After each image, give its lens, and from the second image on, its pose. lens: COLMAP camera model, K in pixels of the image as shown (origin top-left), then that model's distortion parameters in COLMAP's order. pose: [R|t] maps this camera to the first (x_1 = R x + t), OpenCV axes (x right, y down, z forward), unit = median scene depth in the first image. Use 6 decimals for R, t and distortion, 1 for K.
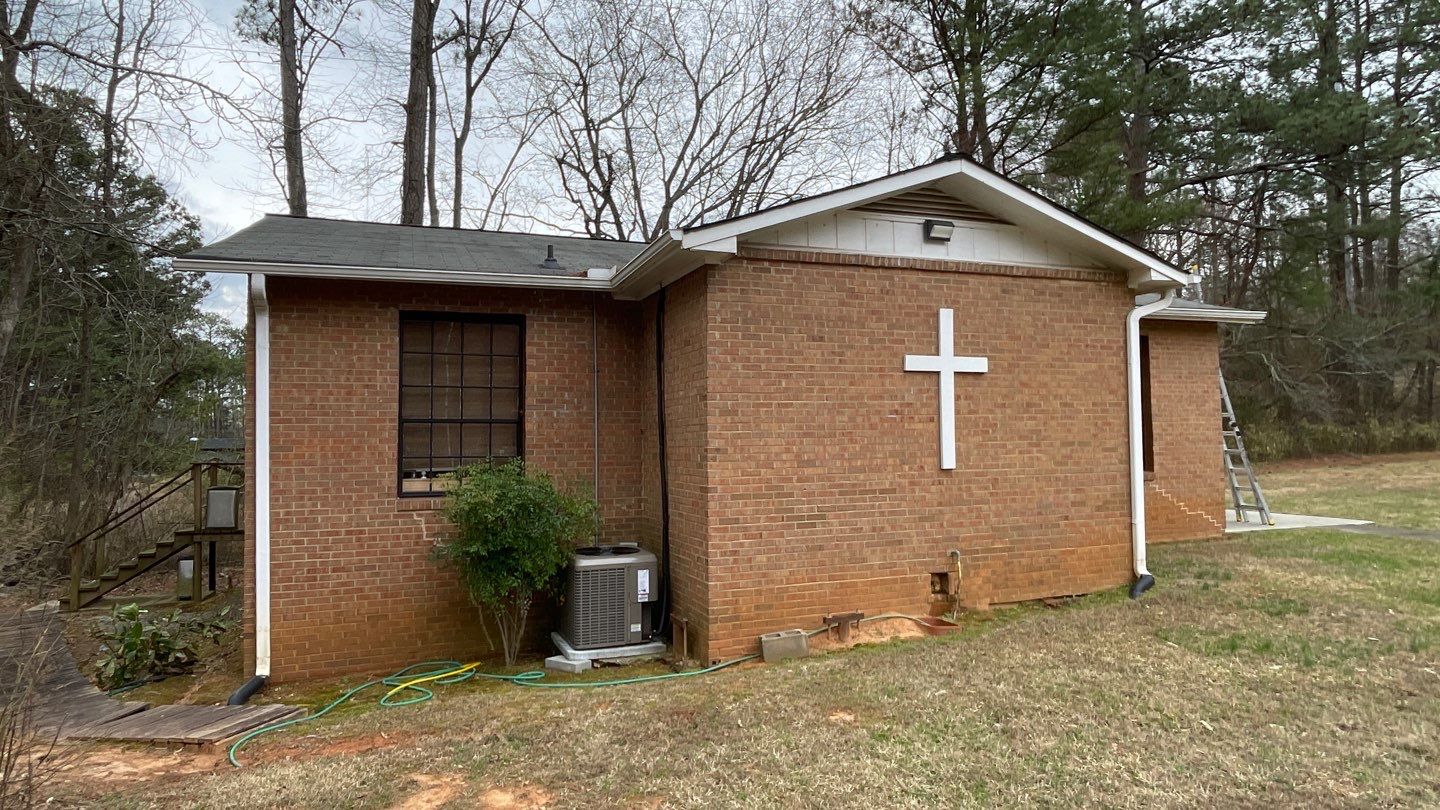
lens RADIAL K [[840.9, 0, 720.0], [0, 840.9, 405.0], [0, 0, 1]] dist [0.010347, -0.002717]
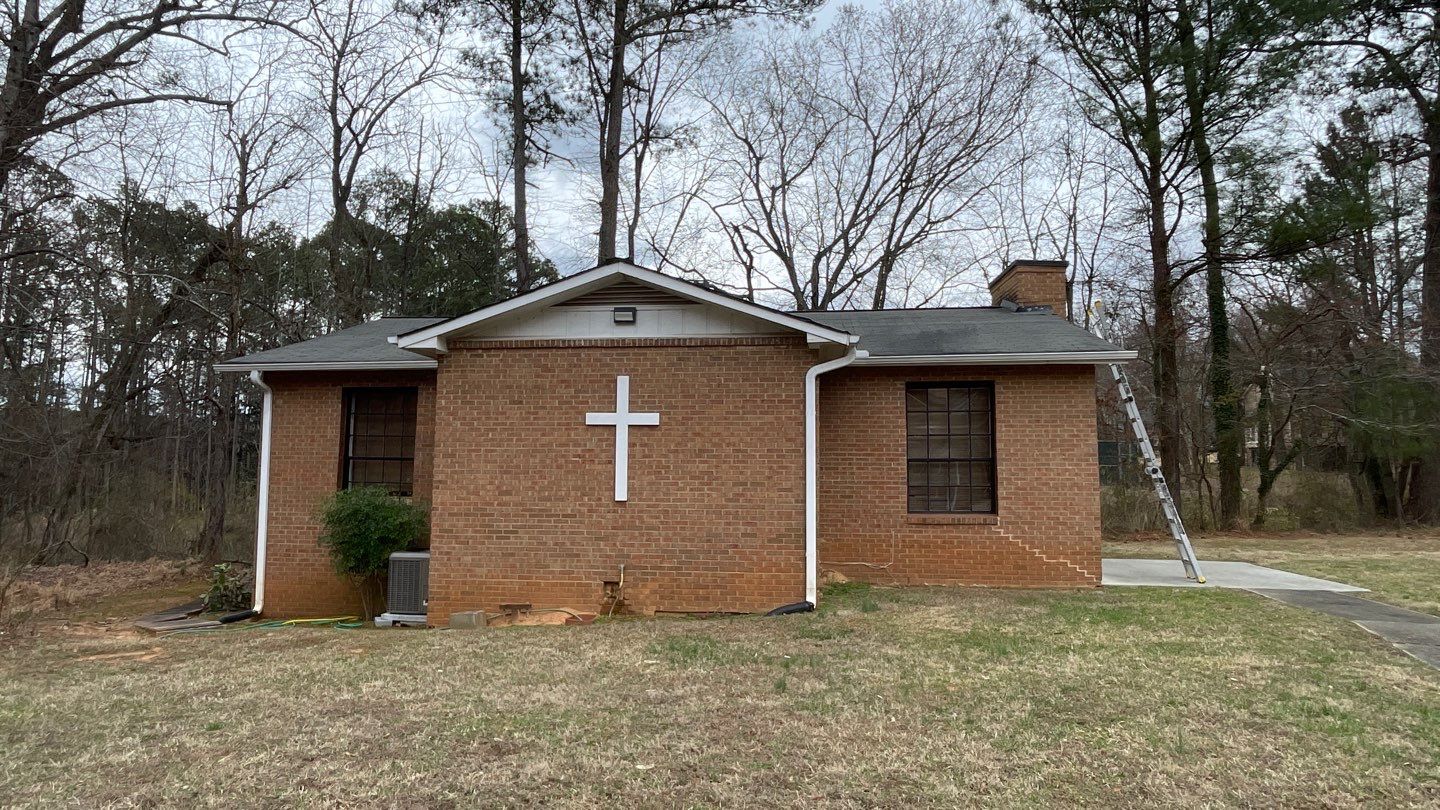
lens RADIAL K [[840.9, 0, 720.0], [0, 840.9, 405.0], [0, 0, 1]] dist [0.010347, -0.002717]
pose [[0.892652, -0.016568, -0.450443, 0.985814], [0.000013, 0.999325, -0.036730, -0.022843], [0.450747, 0.032781, 0.892050, -0.078858]]
